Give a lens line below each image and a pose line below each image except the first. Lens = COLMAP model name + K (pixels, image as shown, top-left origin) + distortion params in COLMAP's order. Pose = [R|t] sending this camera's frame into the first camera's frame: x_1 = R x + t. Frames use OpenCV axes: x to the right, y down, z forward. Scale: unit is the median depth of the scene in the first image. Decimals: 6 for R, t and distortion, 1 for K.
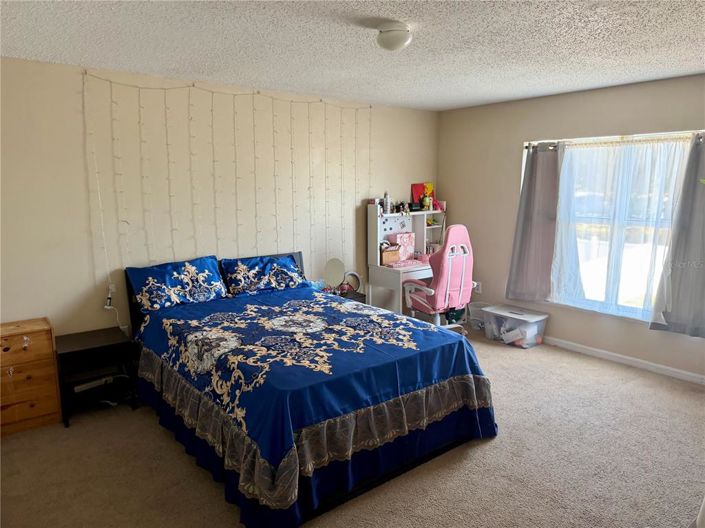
lens RADIAL K [[495.5, 0, 353.2], [0, 495.5, 264.6], [0, 0, 1]] dist [0.001410, -0.023950]
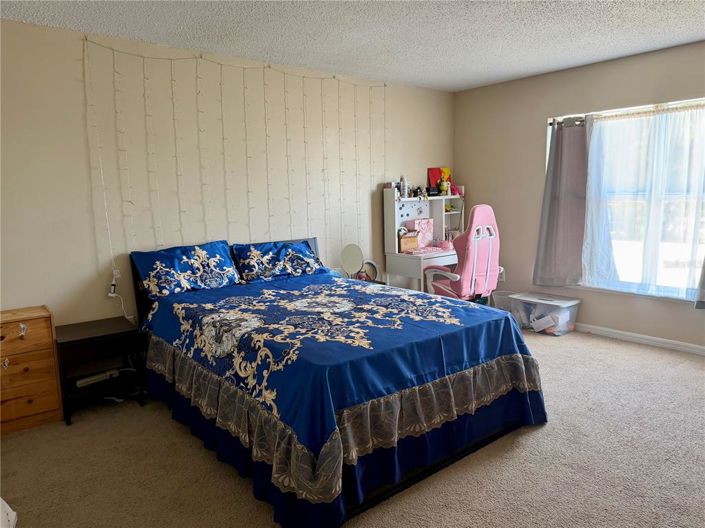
lens RADIAL K [[495.5, 0, 351.3], [0, 495.5, 264.5], [0, 0, 1]] dist [0.001410, -0.023950]
pose [[0.999744, -0.022400, 0.003309, -0.056558], [0.022473, 0.999464, -0.023825, 0.064097], [-0.002773, 0.023894, 0.999711, 0.083941]]
